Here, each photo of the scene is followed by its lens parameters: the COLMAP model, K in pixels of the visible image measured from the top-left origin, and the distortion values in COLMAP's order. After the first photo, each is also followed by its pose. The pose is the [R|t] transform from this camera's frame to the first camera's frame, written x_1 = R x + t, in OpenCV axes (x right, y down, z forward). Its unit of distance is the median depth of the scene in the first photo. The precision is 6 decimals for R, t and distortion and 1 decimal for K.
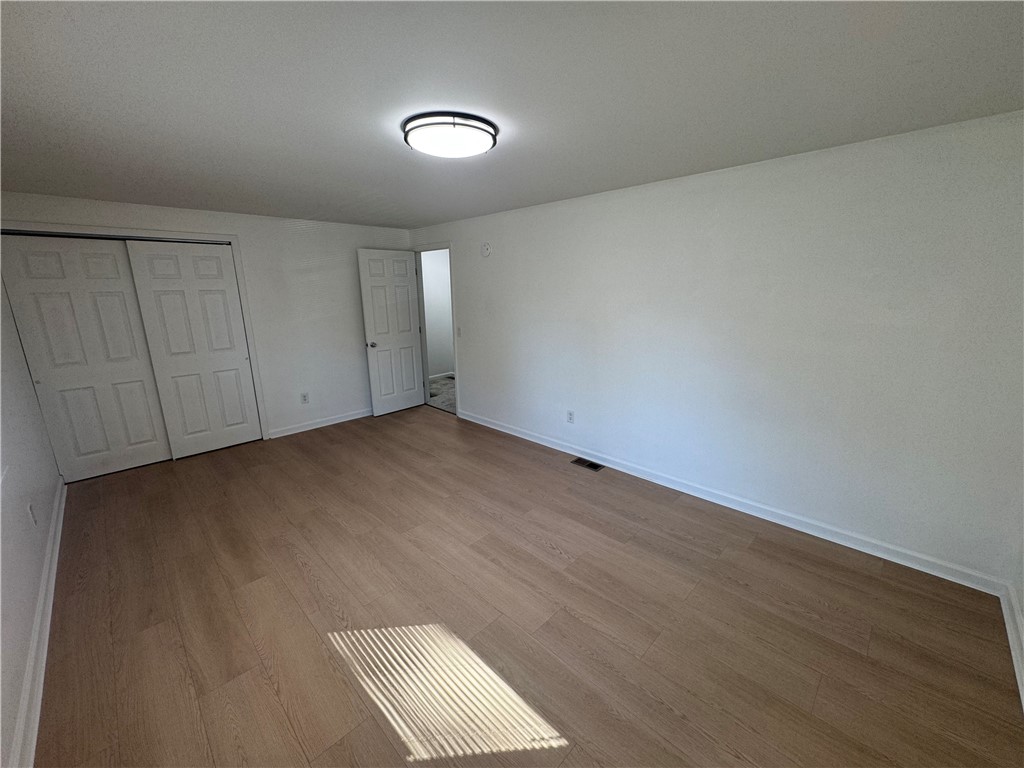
lens RADIAL K [[408.2, 0, 512.5], [0, 408.2, 382.0], [0, 0, 1]] dist [-0.001910, 0.000115]
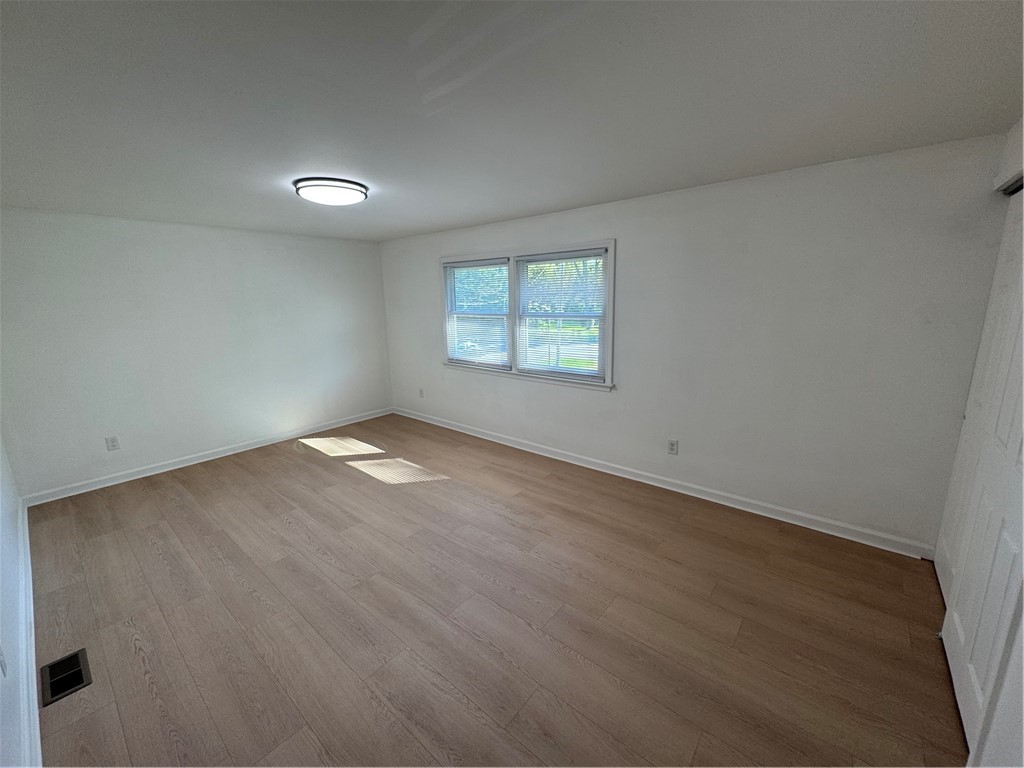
lens RADIAL K [[408.2, 0, 512.5], [0, 408.2, 382.0], [0, 0, 1]] dist [-0.001910, 0.000115]
pose [[-0.995808, 0.049166, -0.077126, -0.467270], [0.012304, 0.907580, 0.419699, -0.446079], [0.090633, 0.416991, -0.904381, 1.947555]]
